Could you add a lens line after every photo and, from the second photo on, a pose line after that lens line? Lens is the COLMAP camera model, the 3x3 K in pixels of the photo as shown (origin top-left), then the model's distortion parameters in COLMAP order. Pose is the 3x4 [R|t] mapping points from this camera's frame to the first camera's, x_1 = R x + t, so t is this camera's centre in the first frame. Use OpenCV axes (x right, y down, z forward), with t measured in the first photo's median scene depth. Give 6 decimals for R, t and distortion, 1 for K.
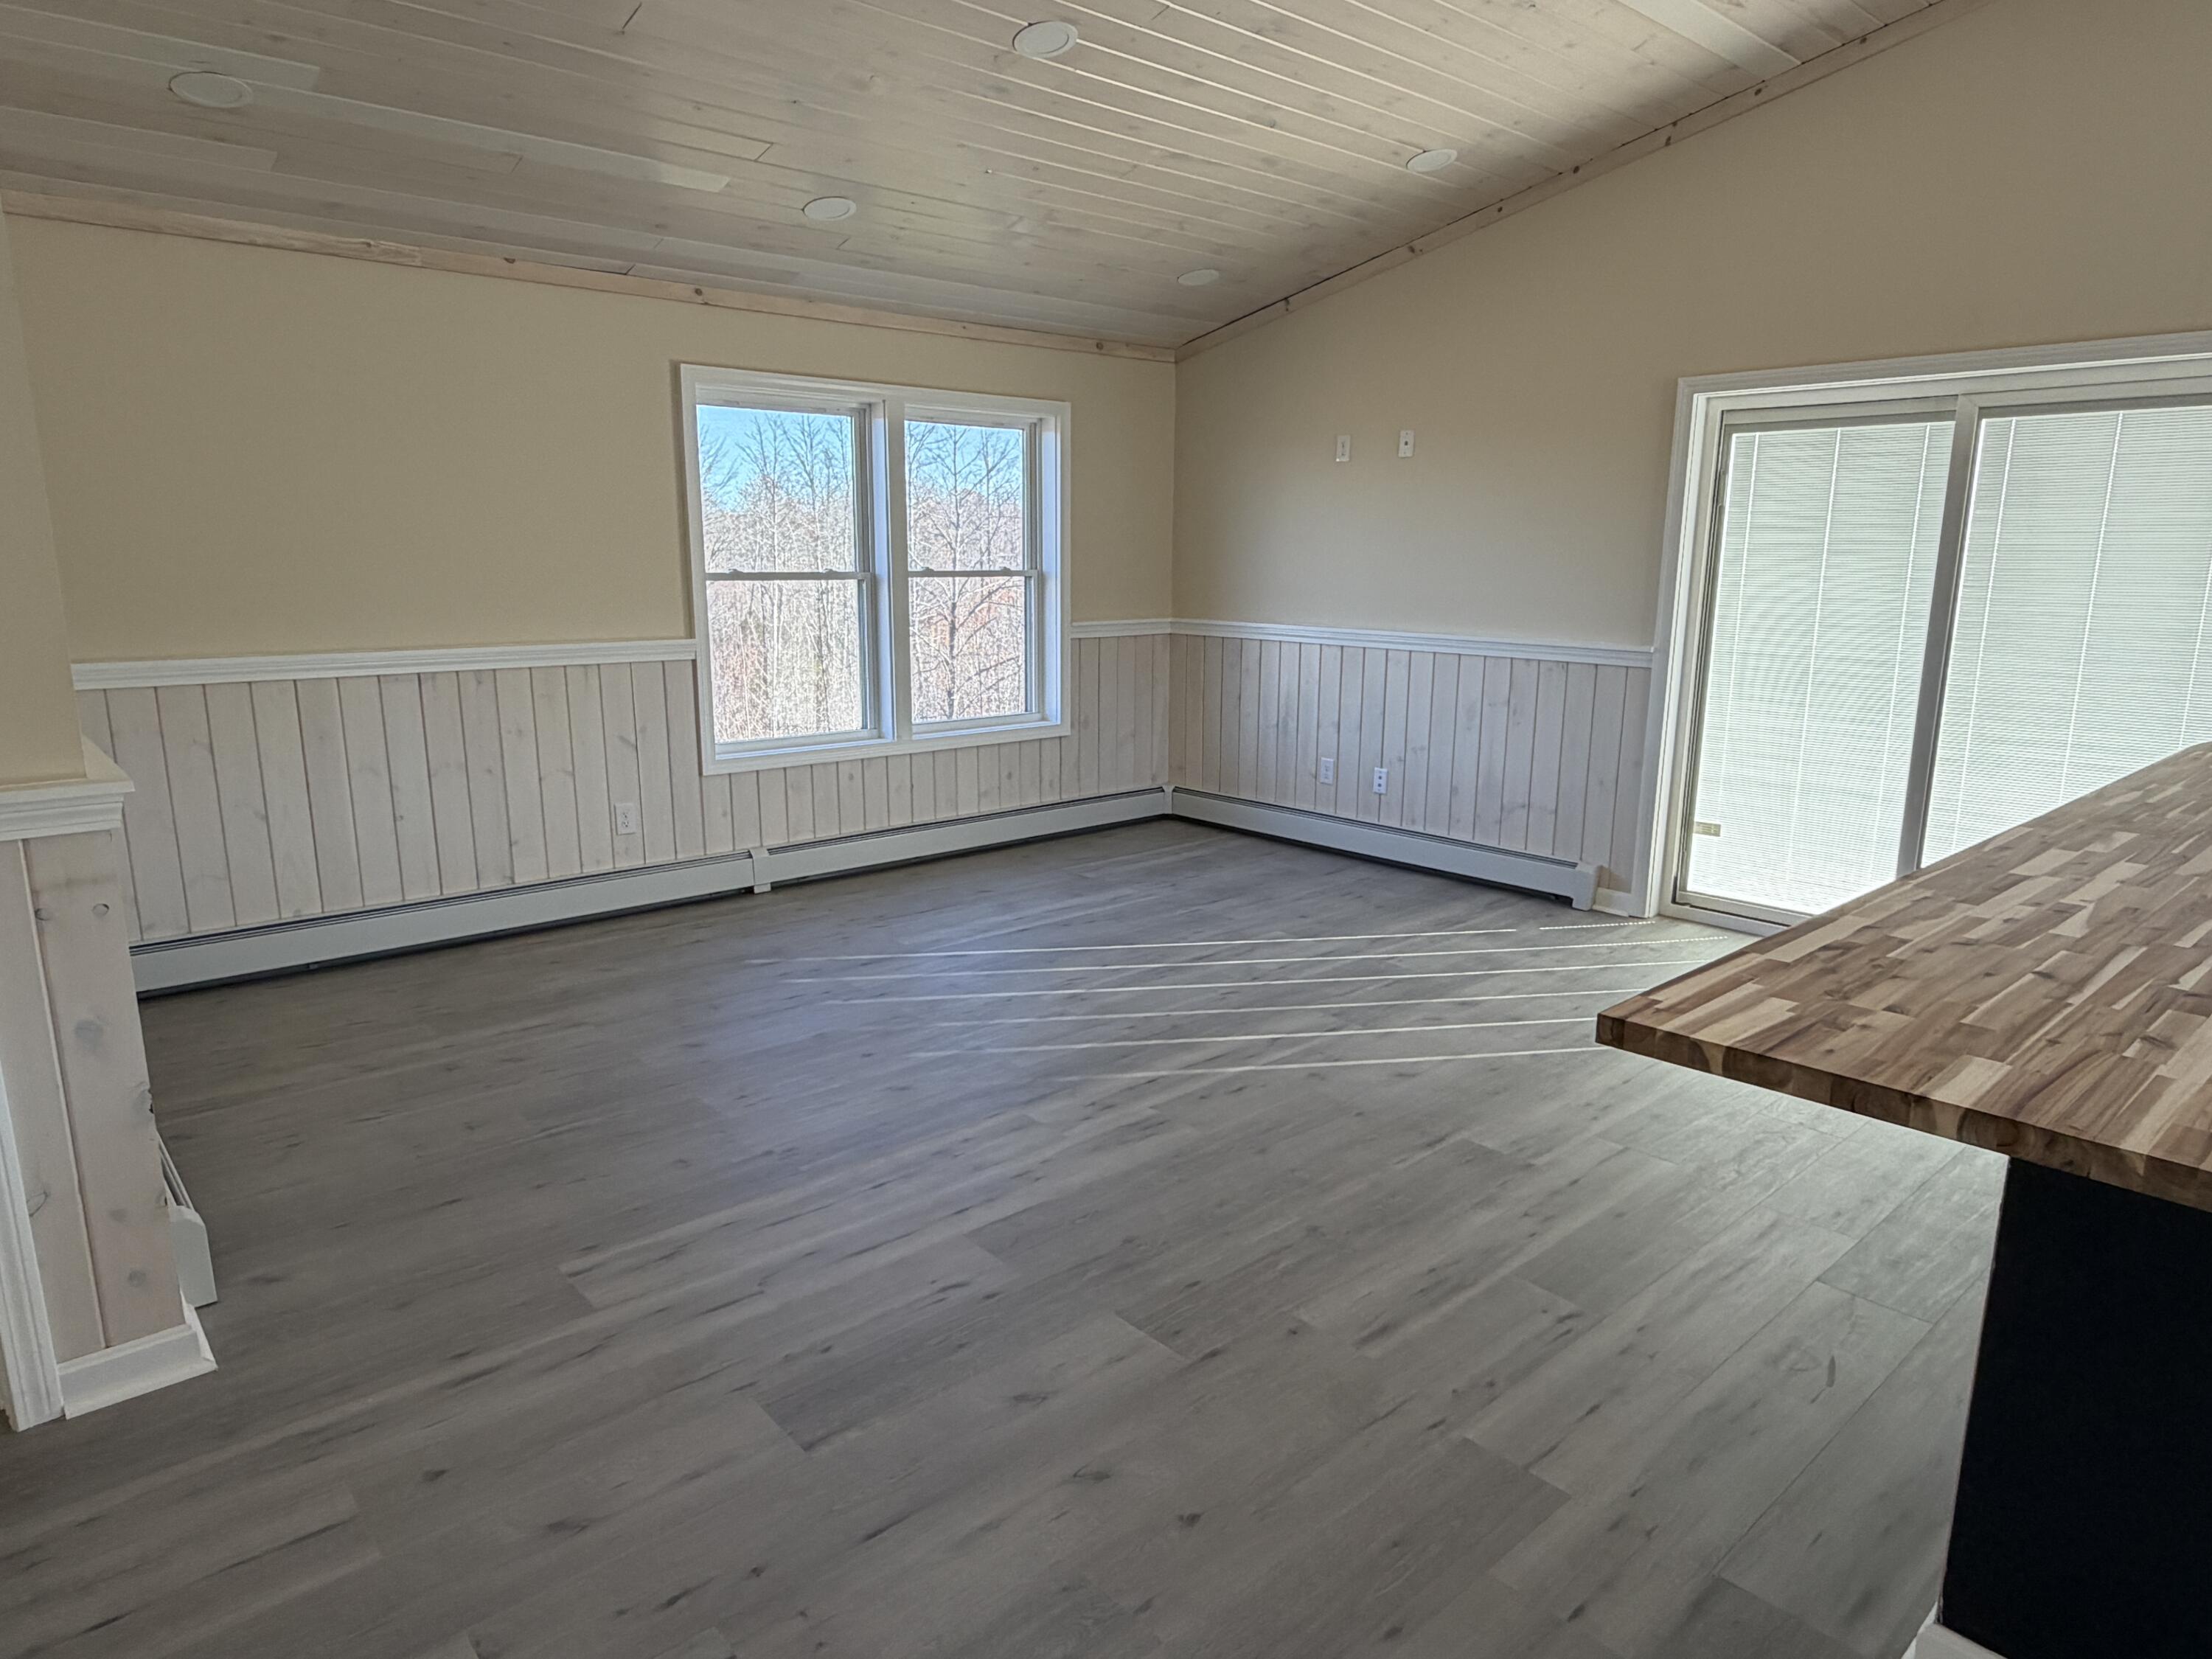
lens RADIAL K [[1342.6, 0, 1108.4], [0, 1342.6, 833.6], [0, 0, 1]] dist [0.001963, 0.001547]
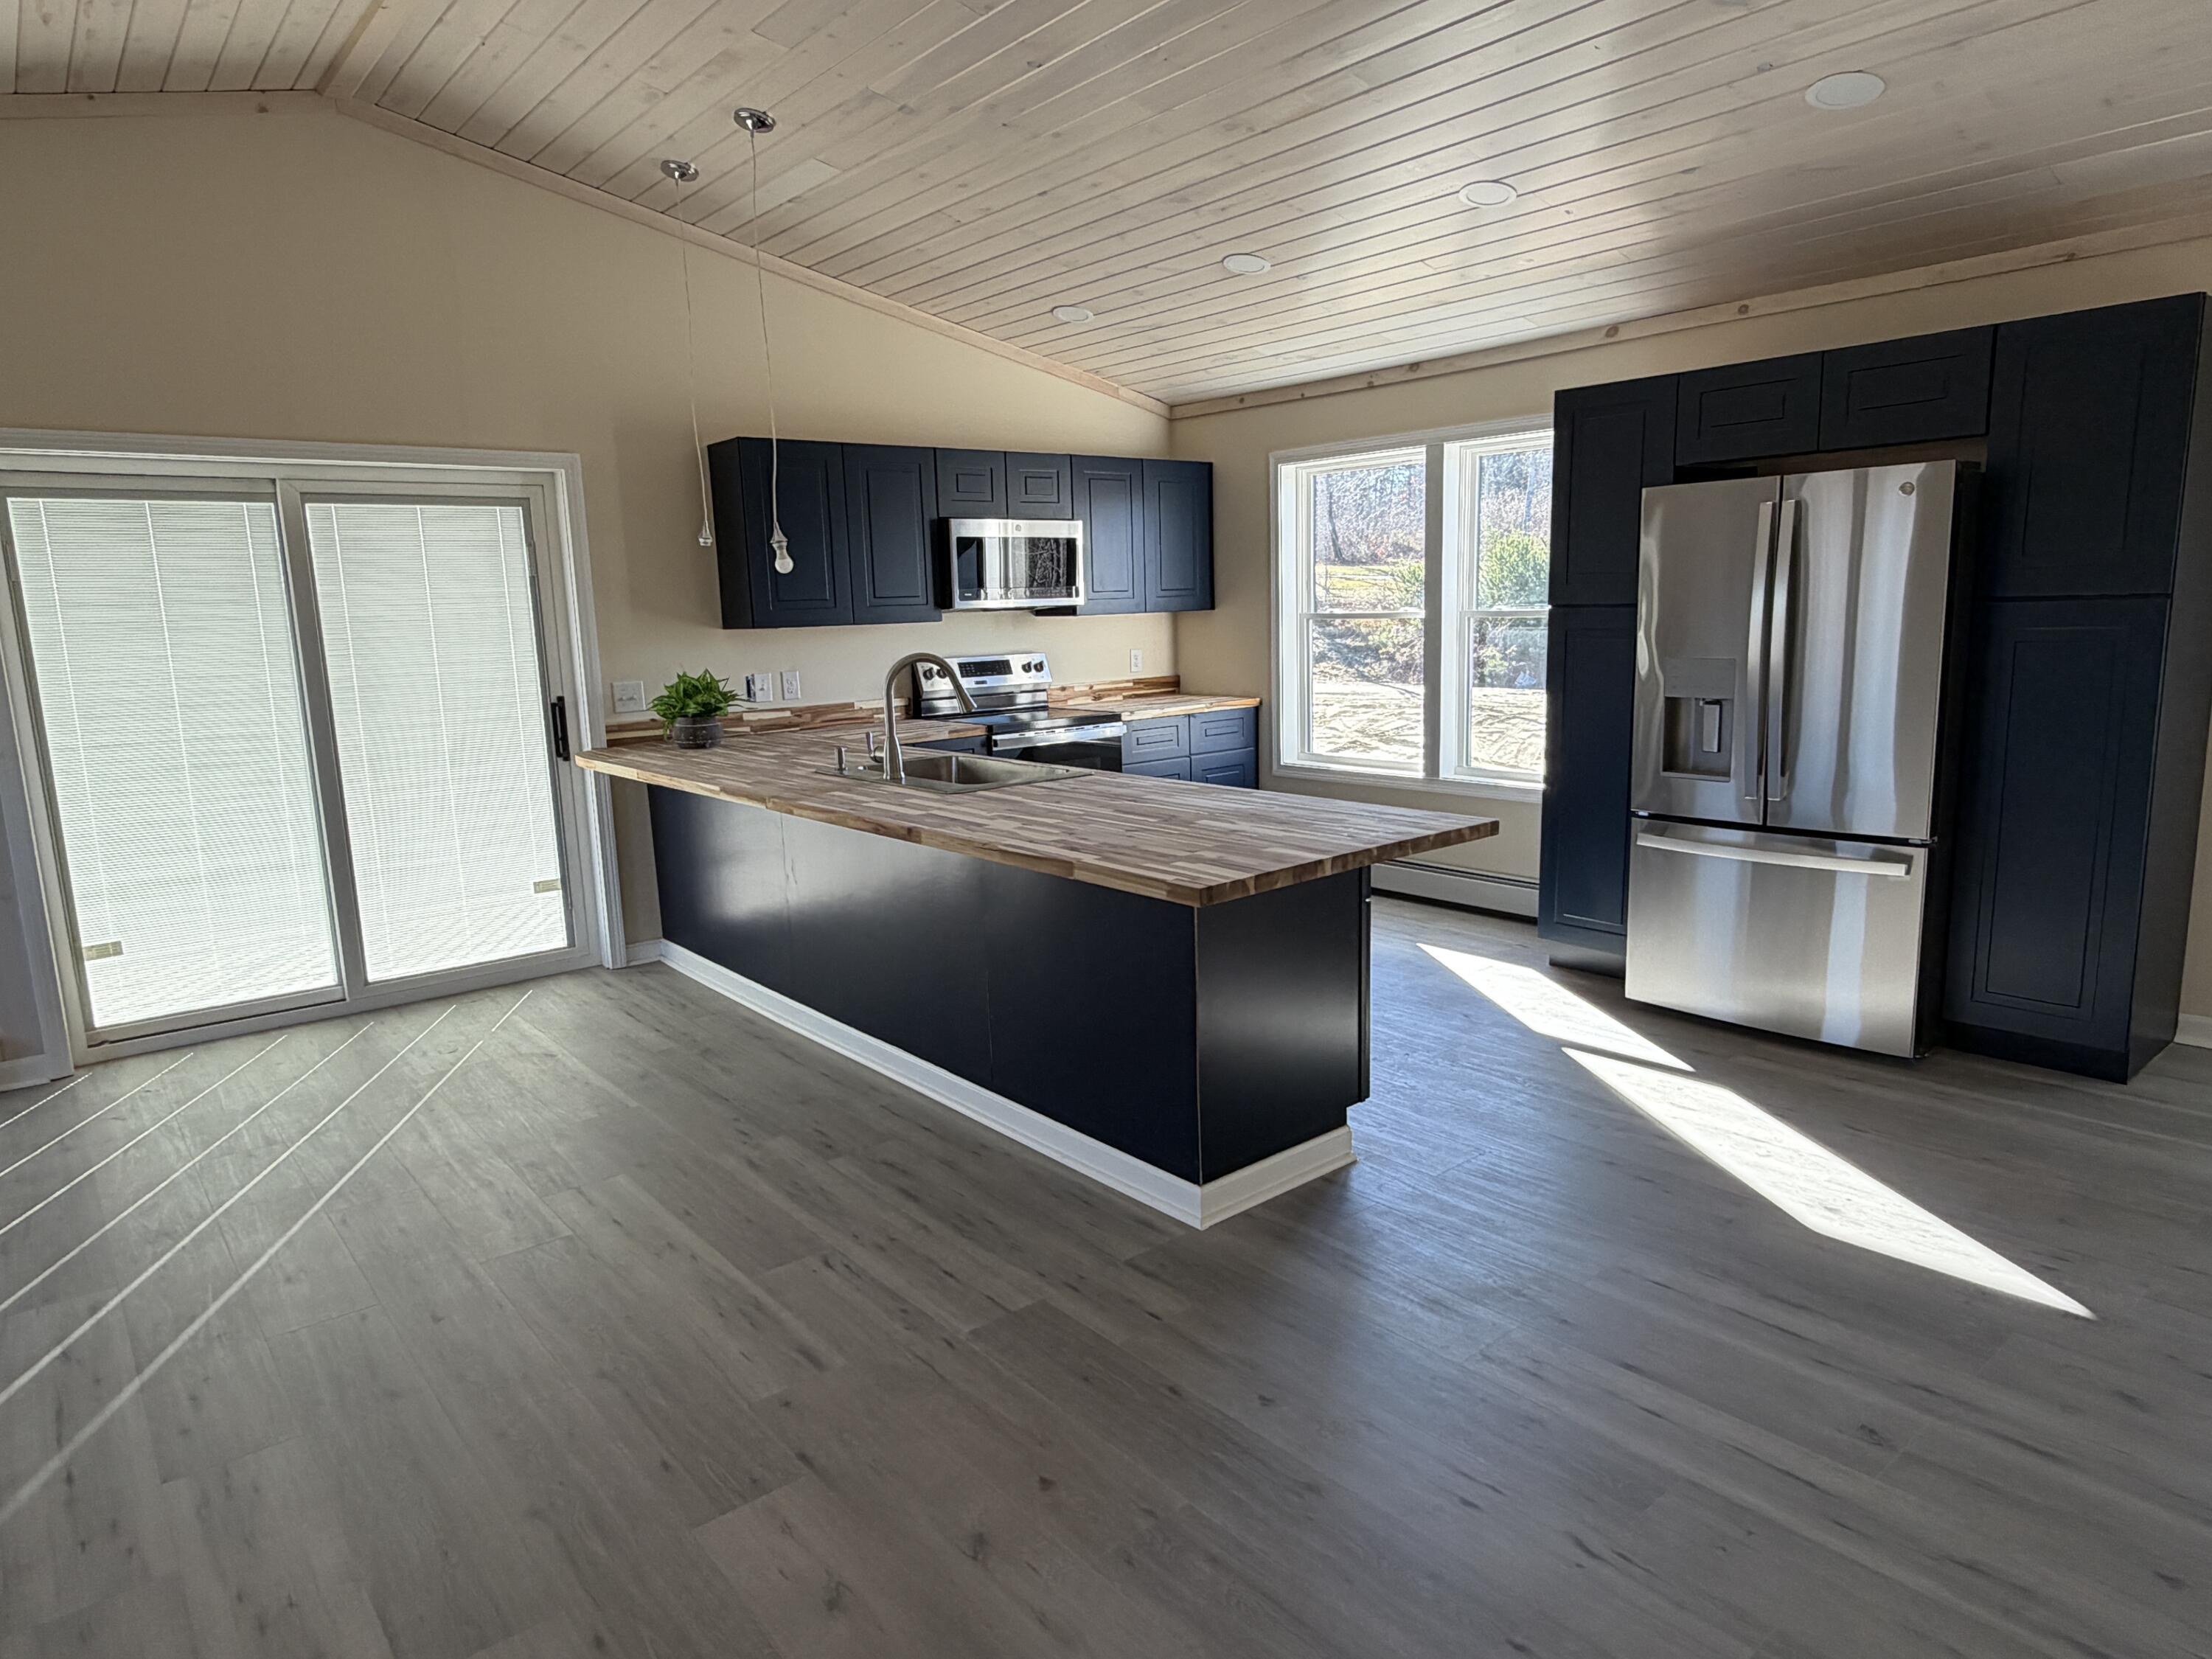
lens RADIAL K [[1339.3, 0, 1088.8], [0, 1339.3, 840.1], [0, 0, 1]] dist [0.001329, -0.001373]
pose [[0.043358, -0.183720, 0.982022, -0.371233], [0.236280, 0.956947, 0.168597, -0.069297], [-0.970717, 0.224722, 0.084901, 0.303919]]
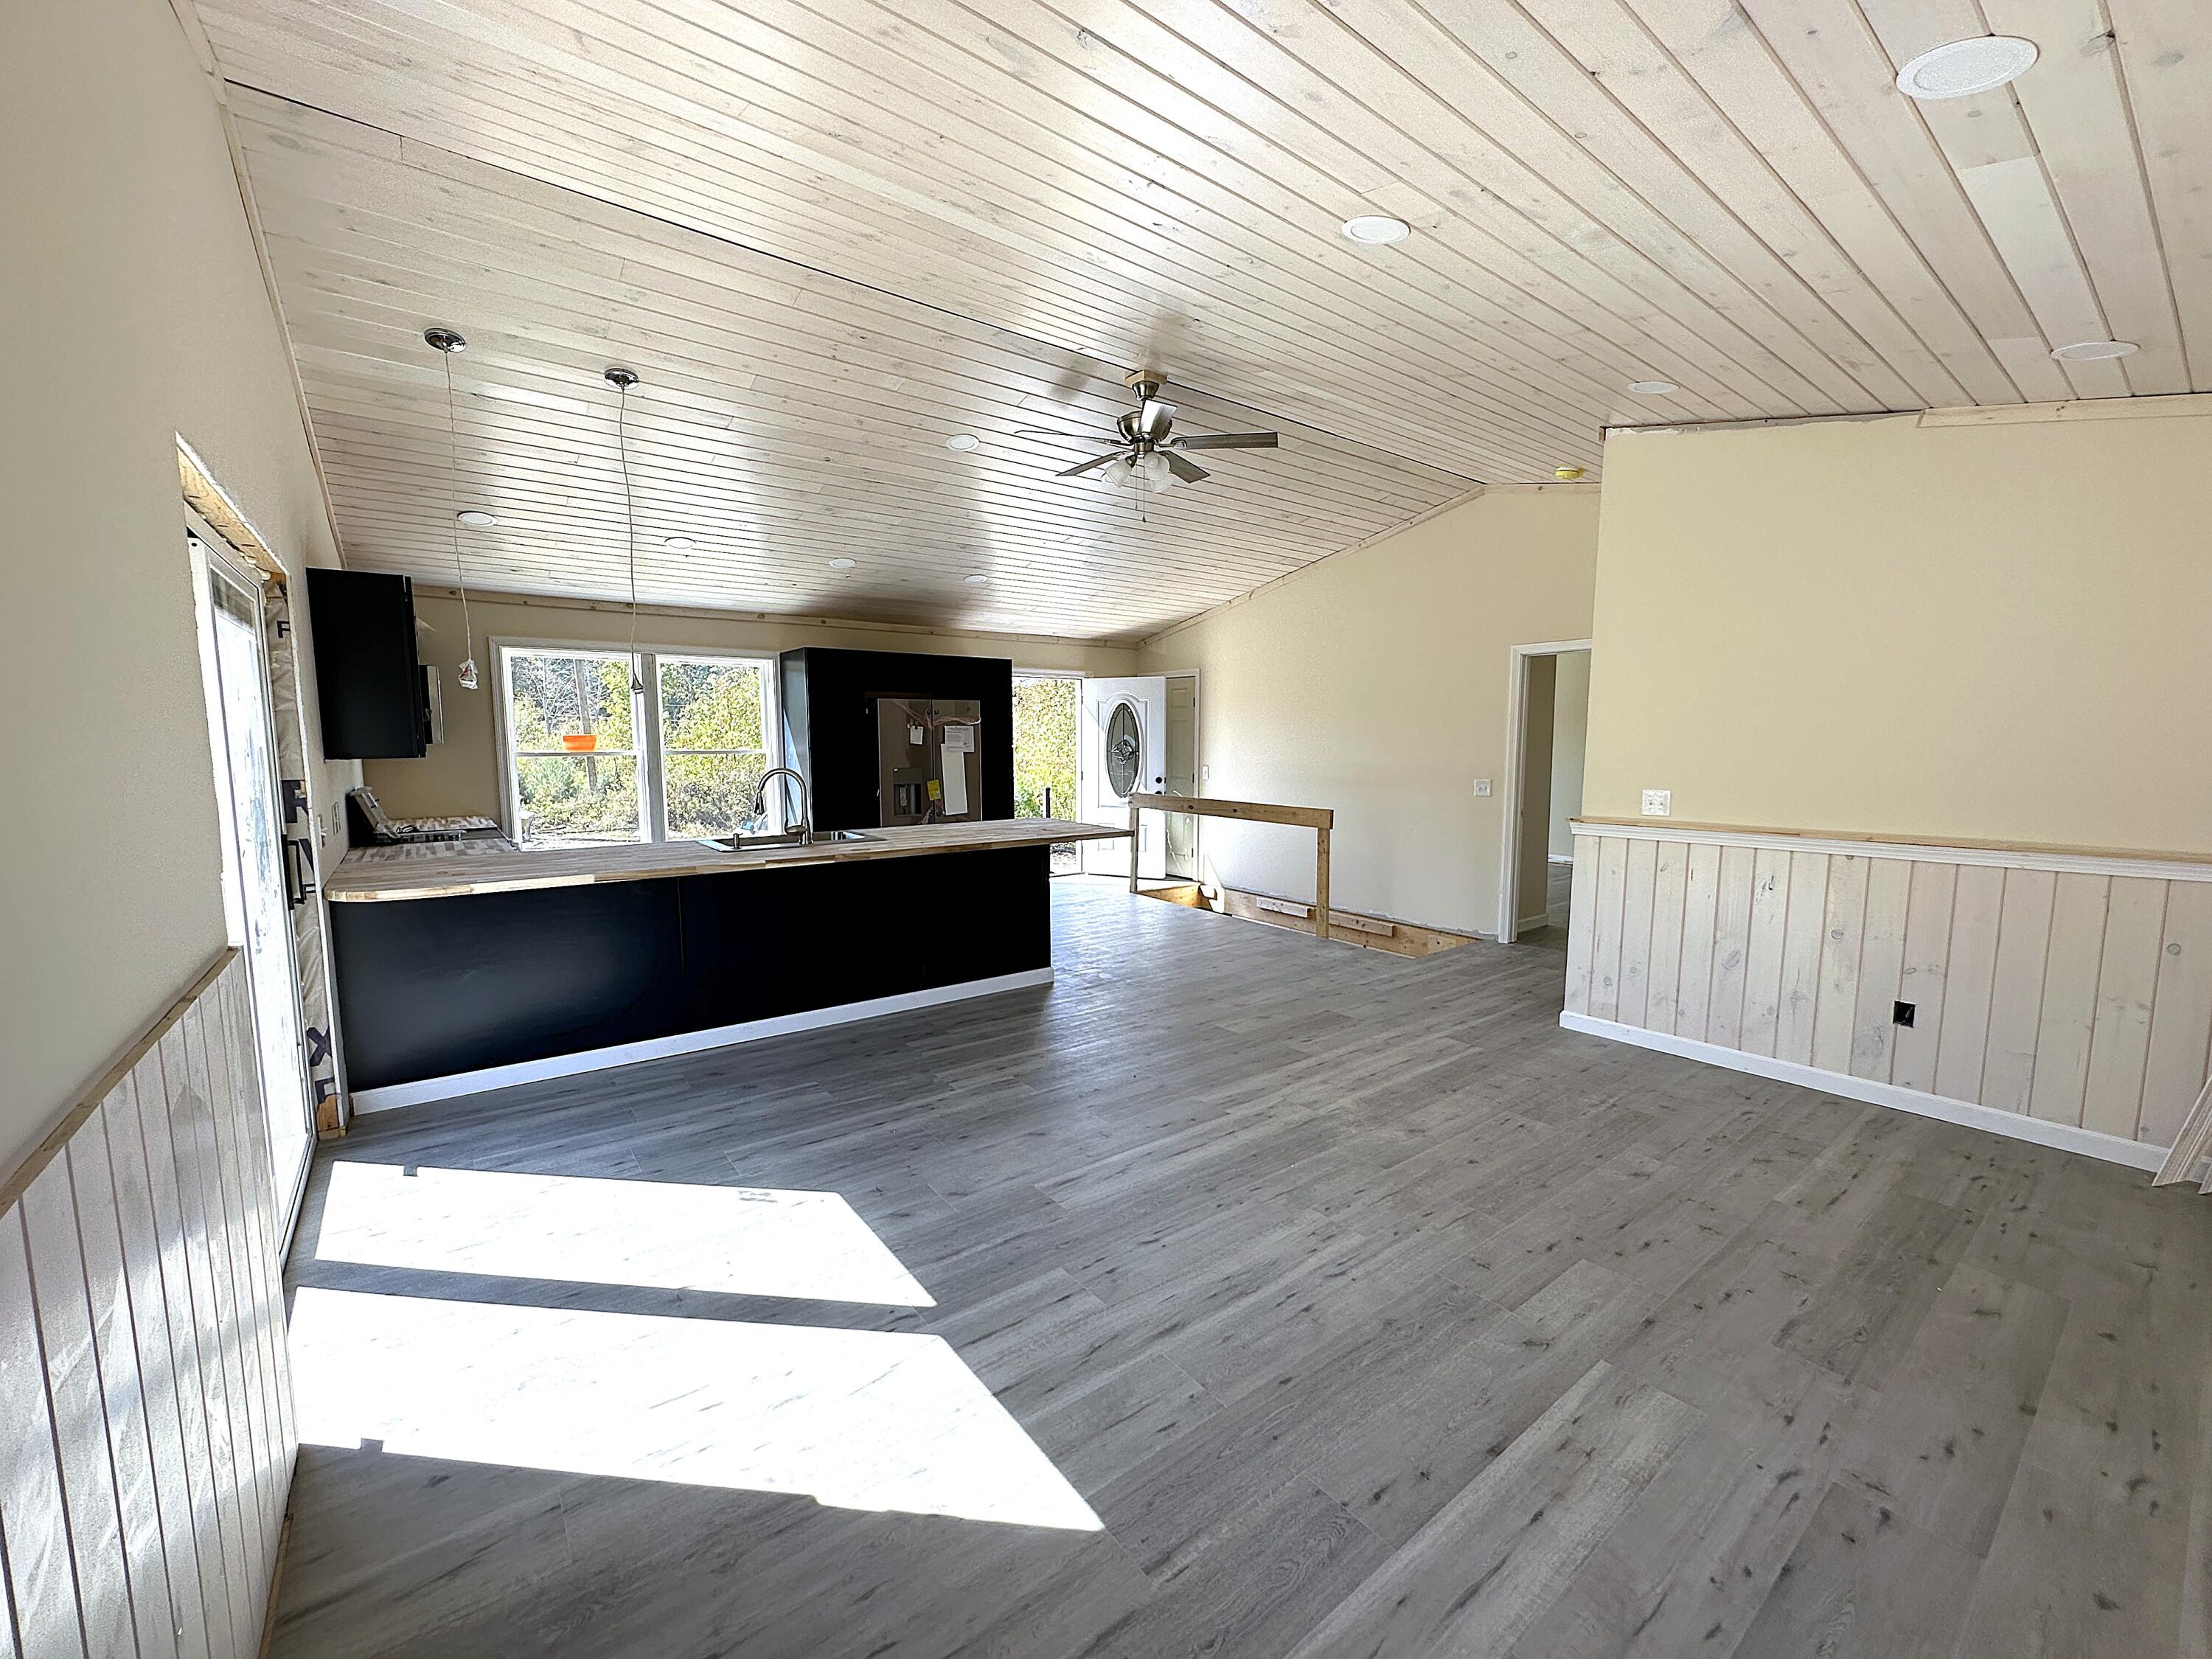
lens RADIAL K [[883.1, 0, 1106.0], [0, 883.1, 829.5], [0, 0, 1]] dist [-0.001971, -0.000096]
pose [[-0.997040, -0.013642, 0.075659, 0.068741], [0.010421, 0.951065, 0.308815, -0.275497], [-0.076169, 0.308689, -0.948108, 1.279942]]
